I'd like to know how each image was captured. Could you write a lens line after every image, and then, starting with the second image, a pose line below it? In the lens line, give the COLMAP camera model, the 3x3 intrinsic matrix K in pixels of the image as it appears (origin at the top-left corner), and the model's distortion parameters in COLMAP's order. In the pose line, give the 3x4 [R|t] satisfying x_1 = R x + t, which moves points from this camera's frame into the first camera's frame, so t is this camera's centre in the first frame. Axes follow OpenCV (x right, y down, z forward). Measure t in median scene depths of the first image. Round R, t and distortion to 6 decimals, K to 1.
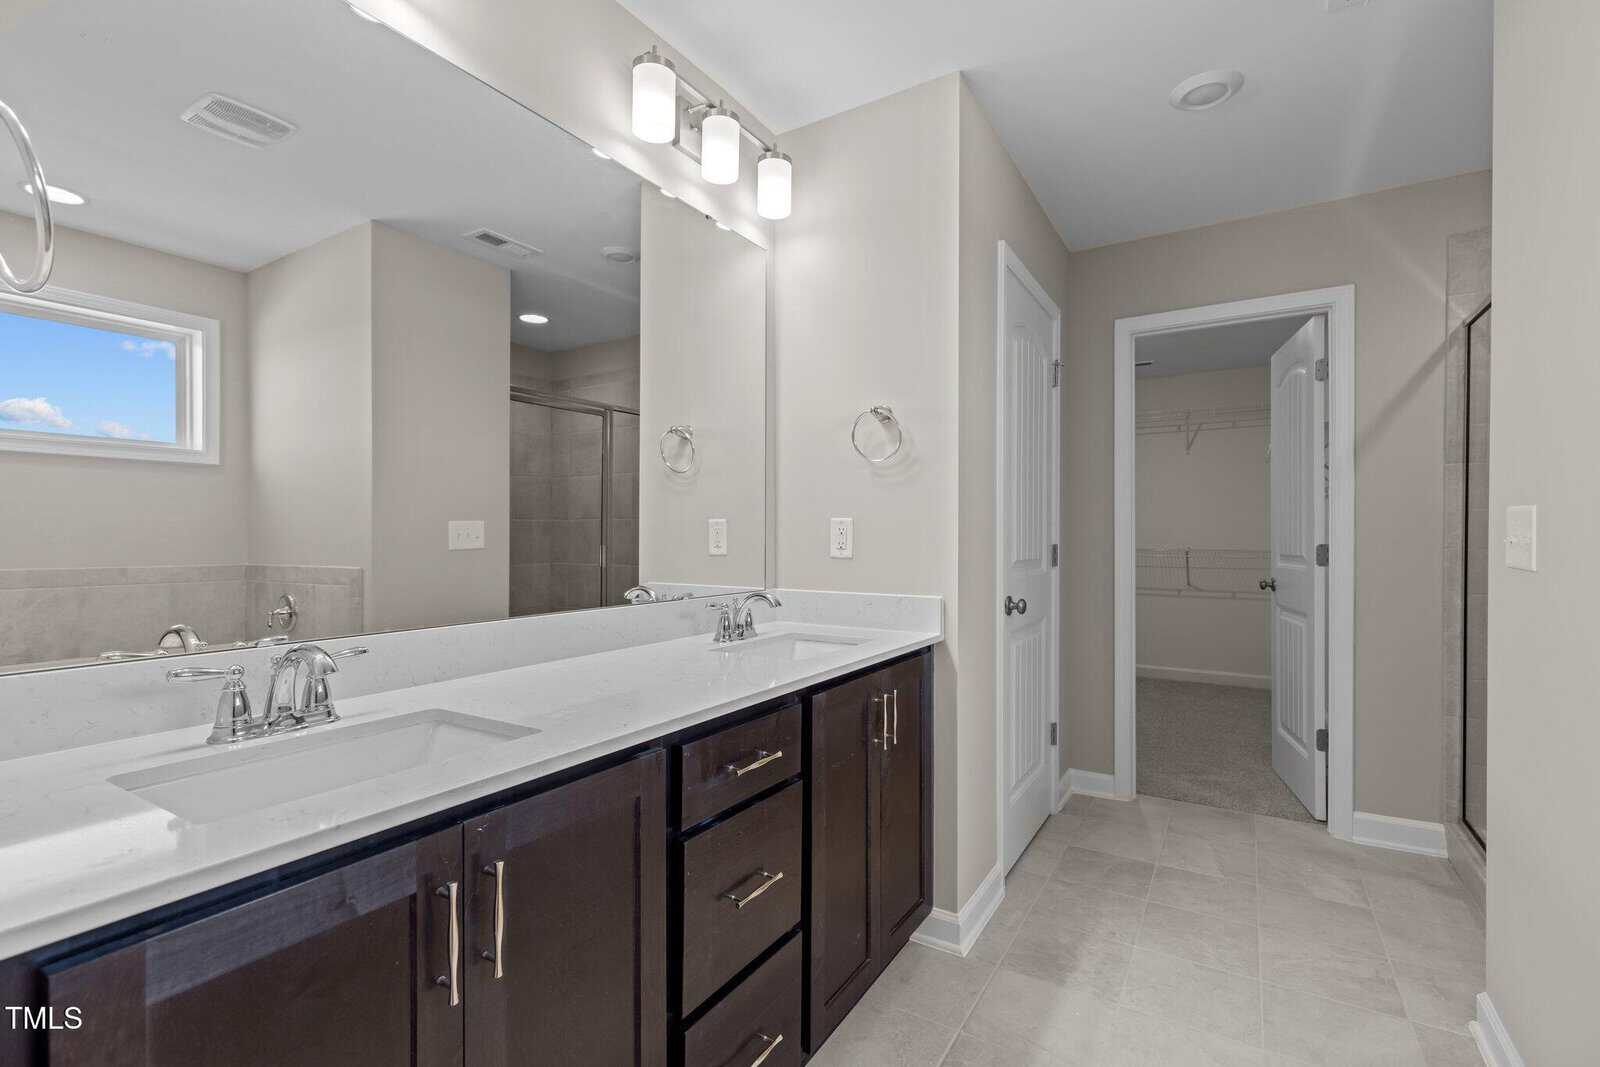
lens RADIAL K [[726.9, 0, 797.5], [0, 726.9, 535.0], [0, 0, 1]] dist [-0.003550, -0.000502]
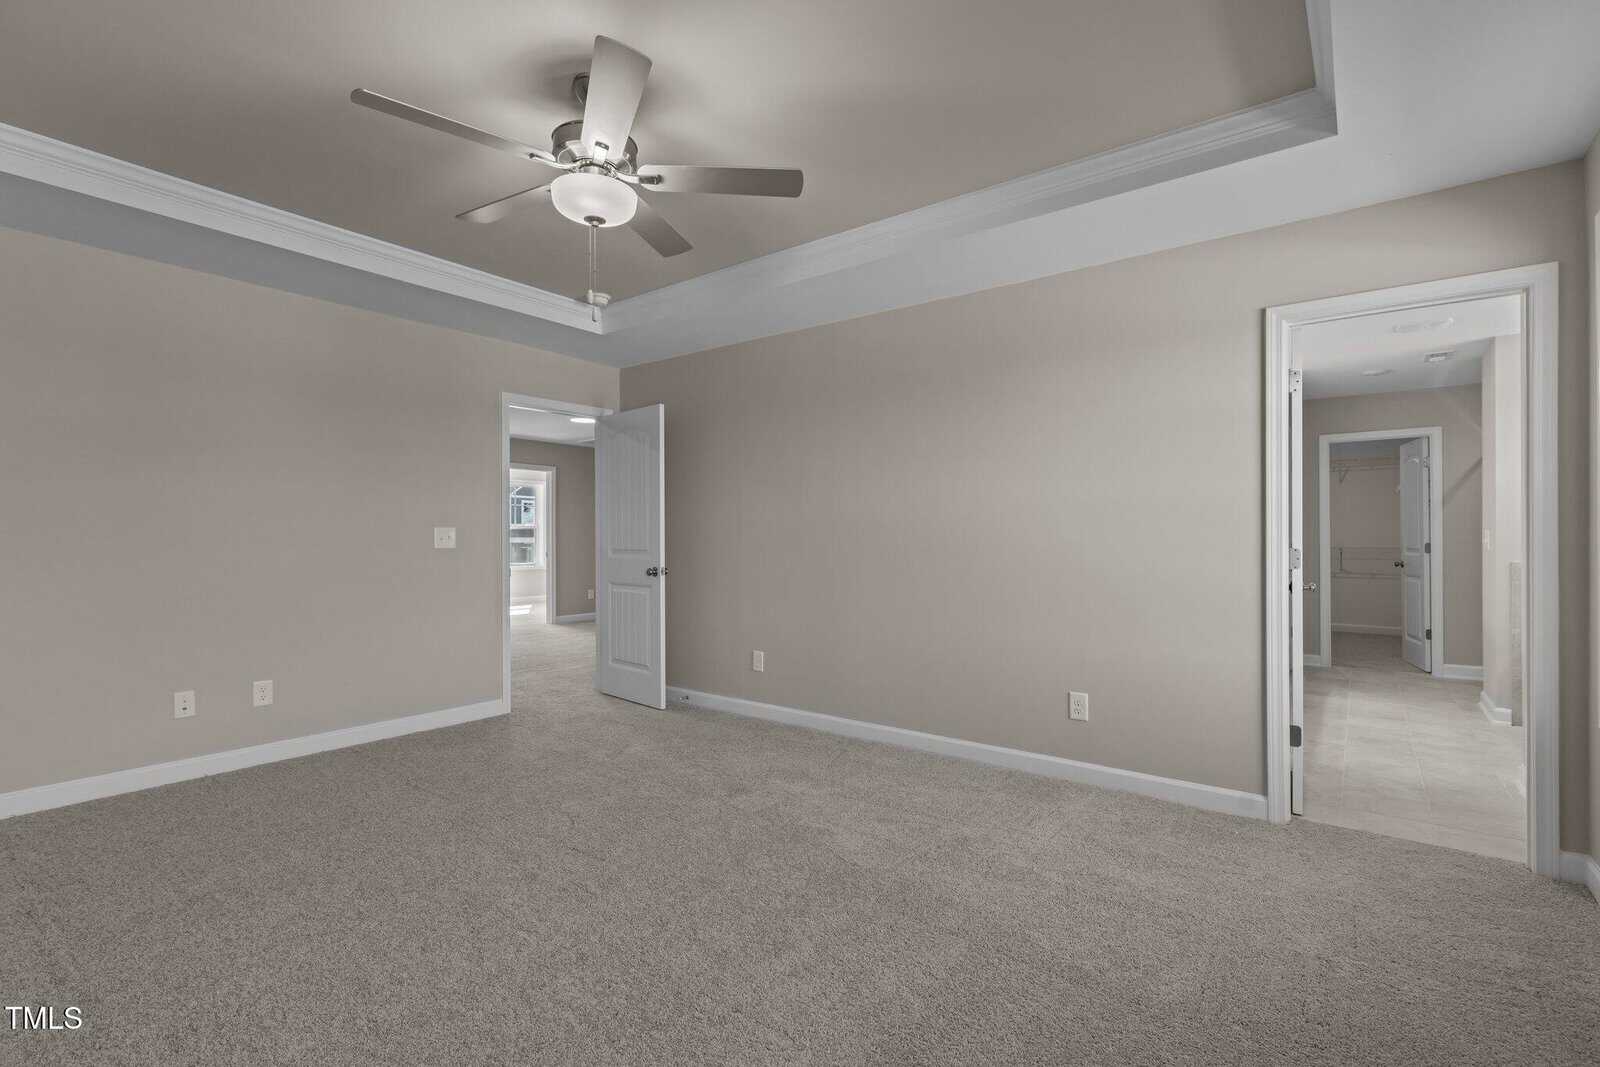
lens RADIAL K [[726.9, 0, 802.1], [0, 726.9, 536.1], [0, 0, 1]] dist [-0.003550, -0.000502]
pose [[0.994878, -0.006512, -0.100873, -0.890613], [0.006181, 0.999974, -0.003595, -0.011960], [0.100894, 0.002953, 0.994893, -1.303728]]
